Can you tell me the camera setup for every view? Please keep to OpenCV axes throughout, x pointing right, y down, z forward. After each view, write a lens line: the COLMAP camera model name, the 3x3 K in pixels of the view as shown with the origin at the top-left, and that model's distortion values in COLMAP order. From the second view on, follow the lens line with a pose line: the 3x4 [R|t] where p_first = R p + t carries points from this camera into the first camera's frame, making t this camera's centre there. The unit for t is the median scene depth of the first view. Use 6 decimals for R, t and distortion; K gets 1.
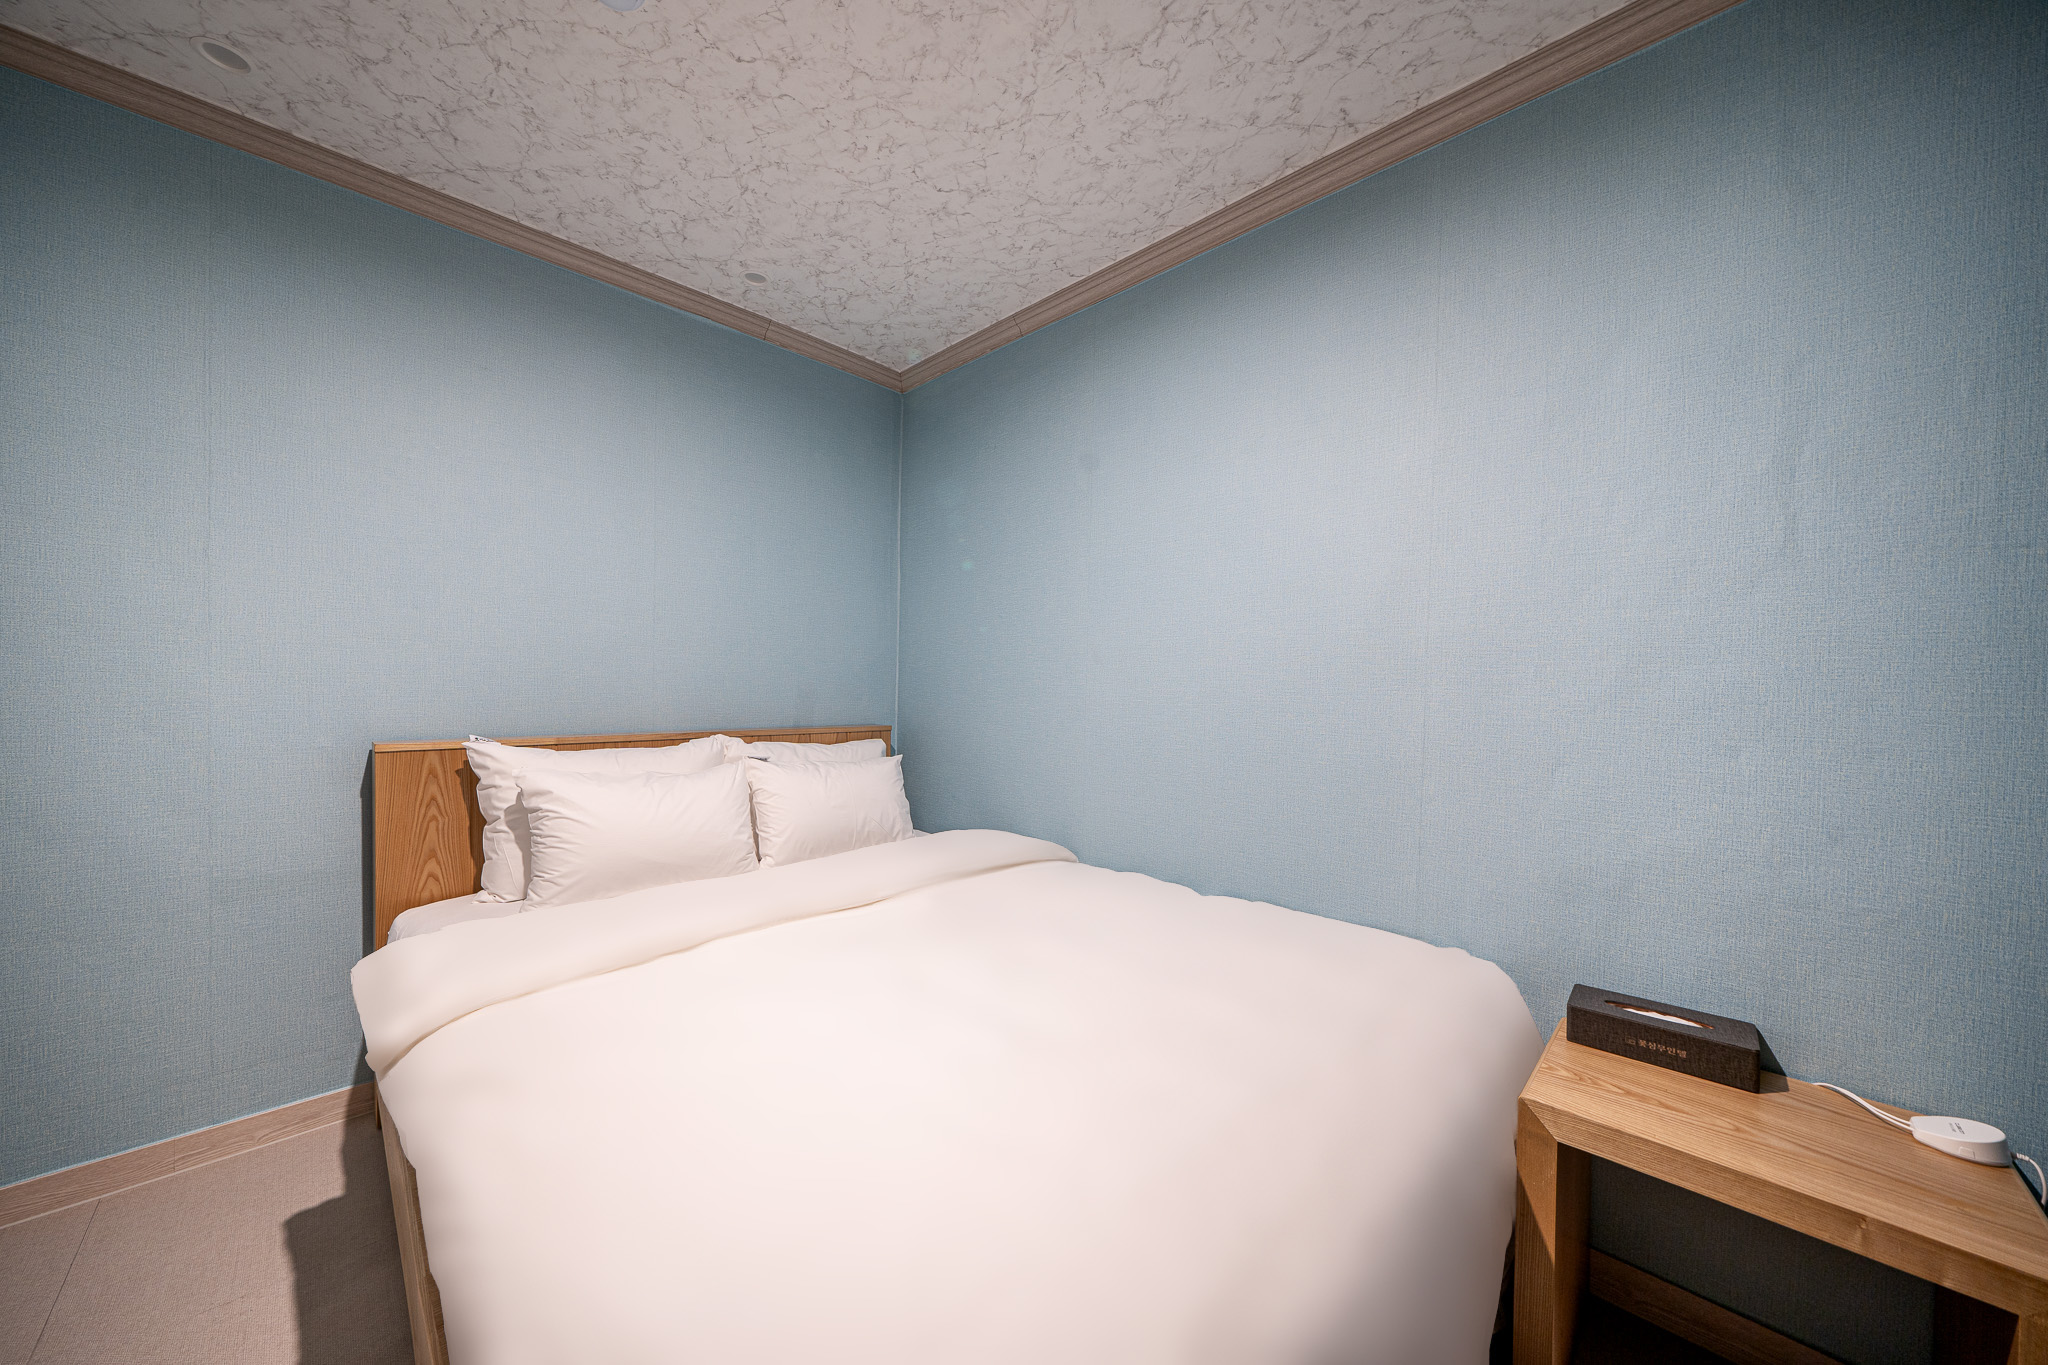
lens RADIAL K [[654.6, 0, 1029.2], [0, 654.6, 671.4], [0, 0, 1]] dist [-0.007427, -0.000032]
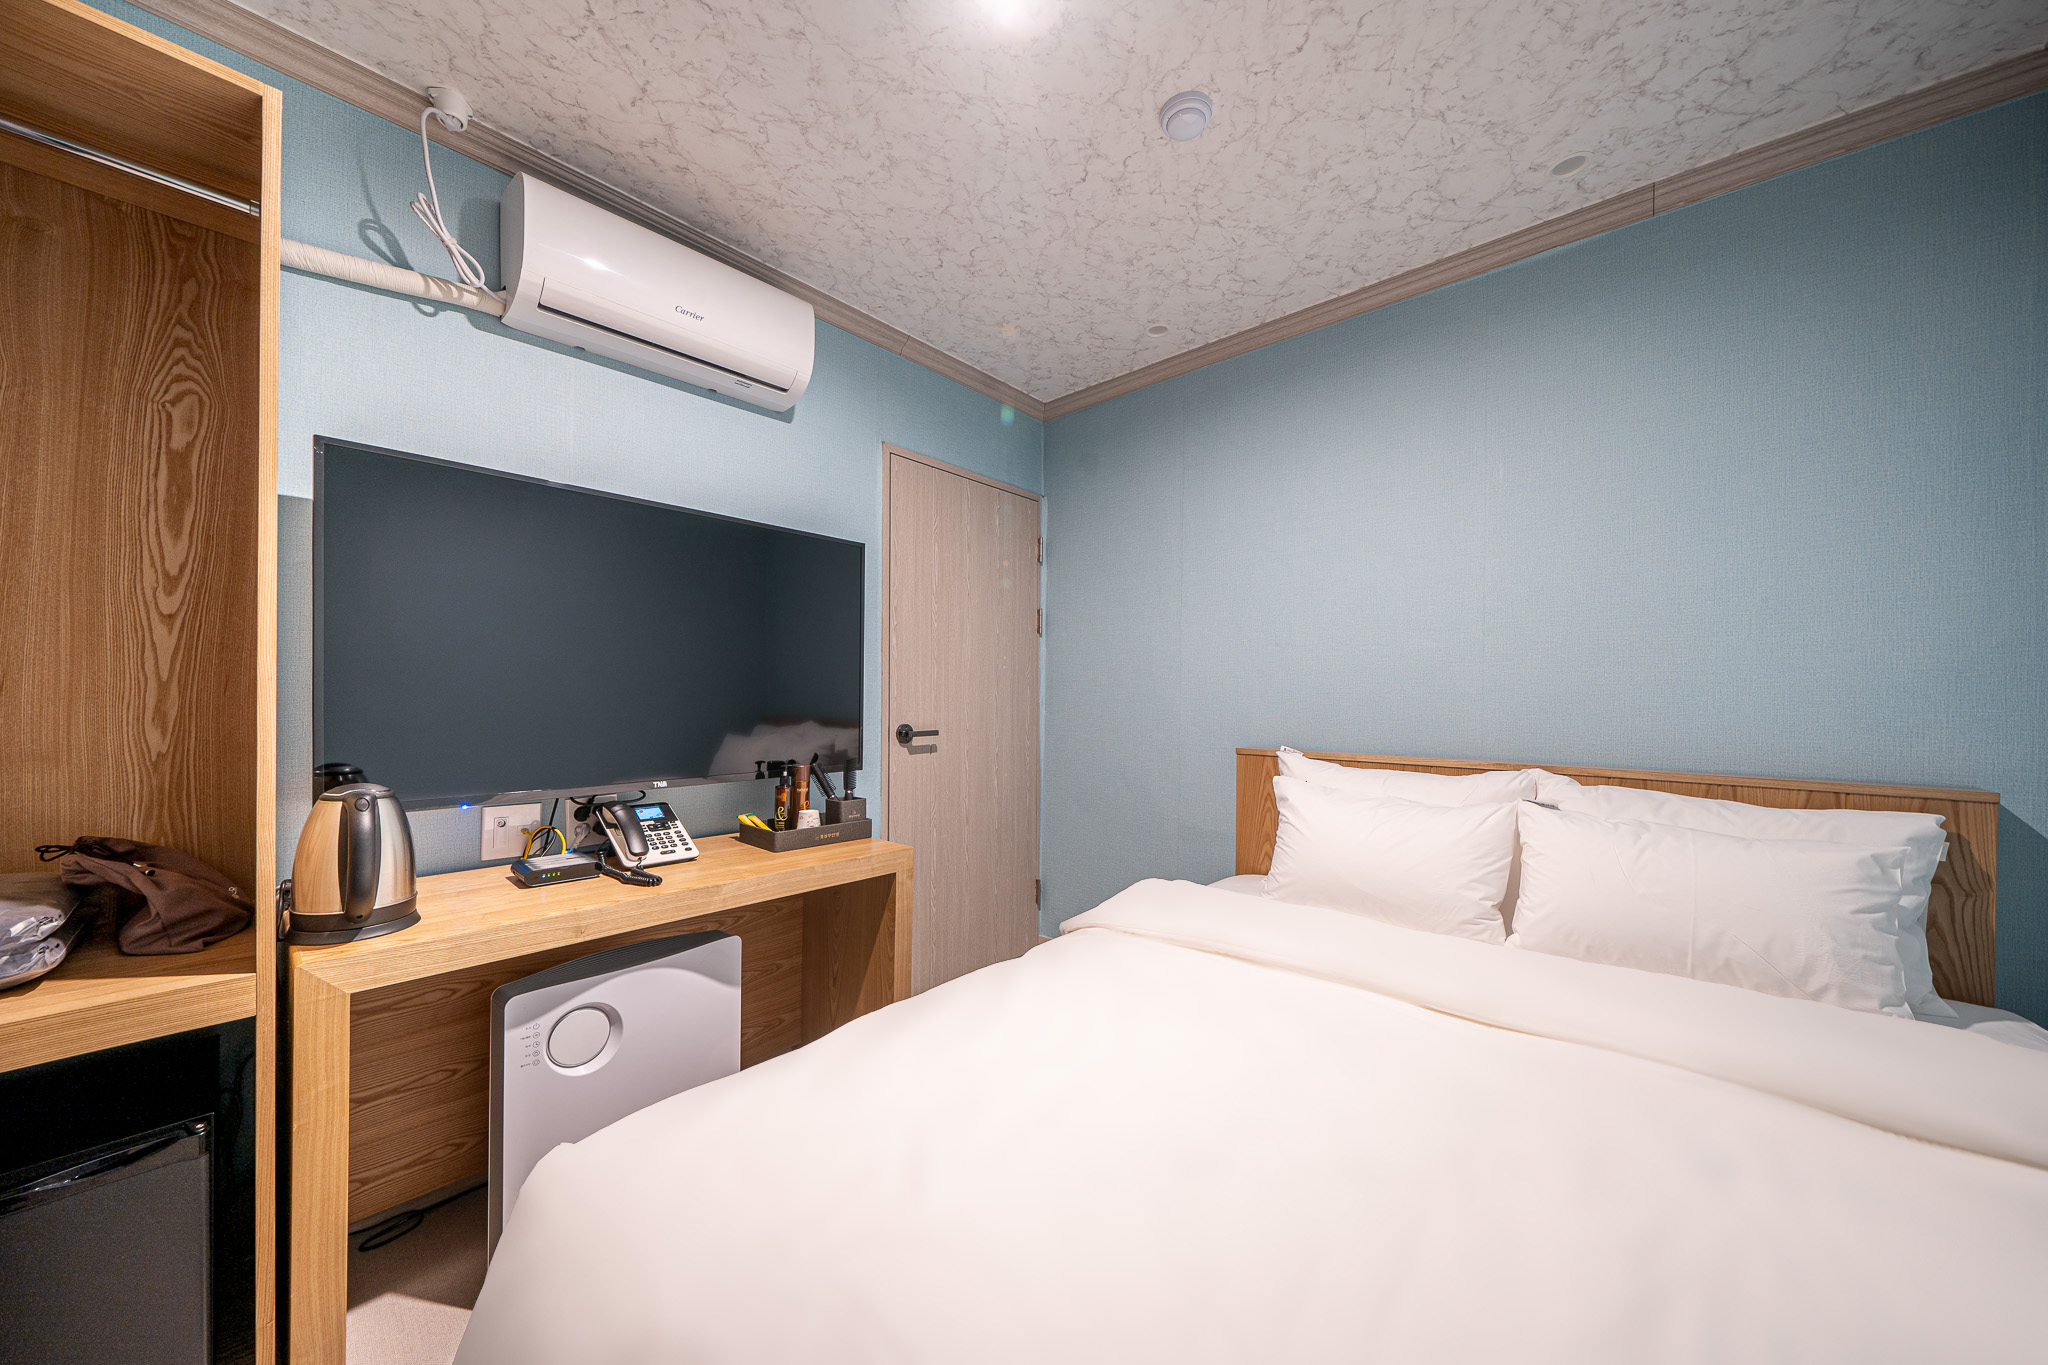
lens RADIAL K [[703.0, 0, 1022.1], [0, 703.0, 697.9], [0, 0, 1]] dist [-0.006425, -0.000043]
pose [[0.077935, -0.014364, -0.996855, 0.385766], [0.012438, 0.999832, -0.013434, 0.011558], [0.996881, -0.011352, 0.078101, 0.369301]]
